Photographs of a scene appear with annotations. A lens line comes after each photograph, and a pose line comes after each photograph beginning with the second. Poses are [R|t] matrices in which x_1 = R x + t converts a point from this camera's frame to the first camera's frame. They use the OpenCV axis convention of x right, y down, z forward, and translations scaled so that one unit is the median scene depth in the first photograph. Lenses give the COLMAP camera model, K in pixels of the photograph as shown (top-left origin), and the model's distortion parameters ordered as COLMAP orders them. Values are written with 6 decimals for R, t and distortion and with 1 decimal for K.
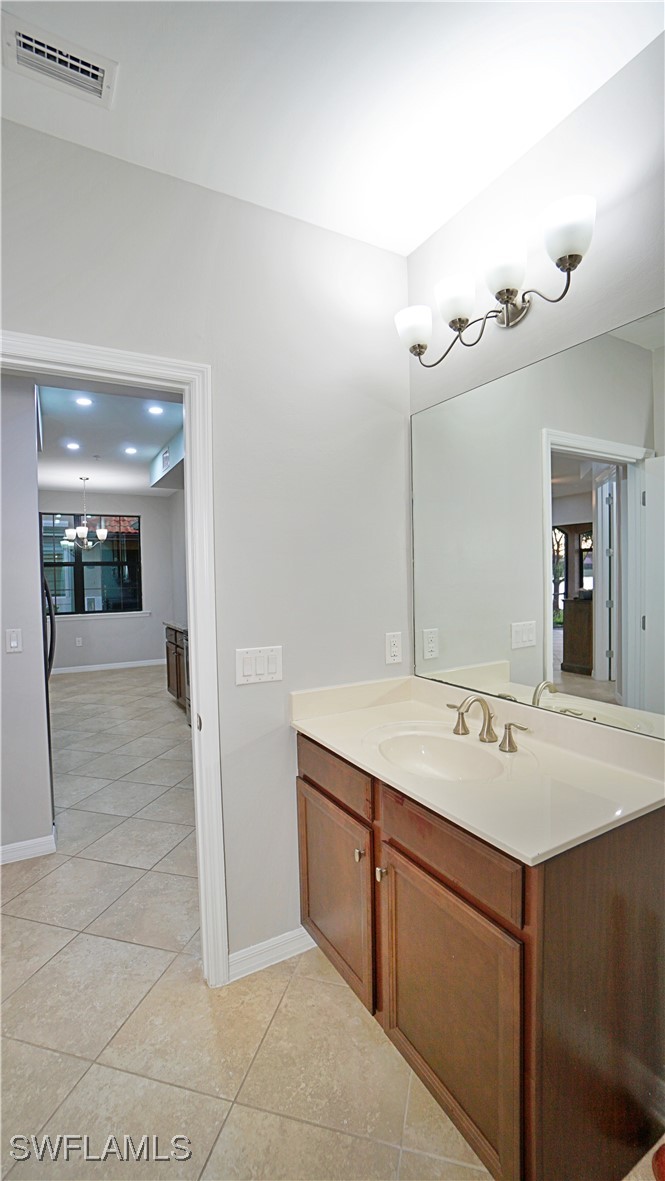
lens RADIAL K [[518.5, 0, 336.7], [0, 518.5, 584.6], [0, 0, 1]] dist [-0.053340, 0.016294]
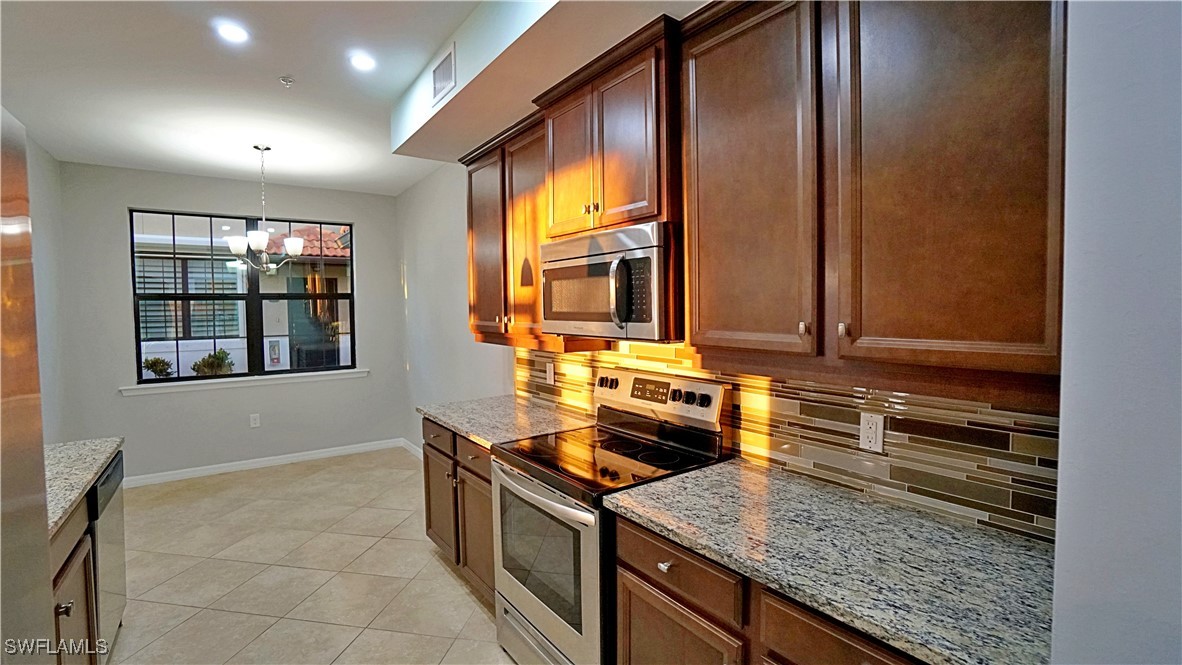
lens RADIAL K [[518.9, 0, 582.6], [0, 518.9, 326.5], [0, 0, 1]] dist [-0.053340, 0.016294]
pose [[0.995171, 0.005730, 0.097993, -0.163663], [-0.007011, 0.999894, 0.012726, -0.014575], [-0.097910, -0.013351, 0.995106, 0.338419]]
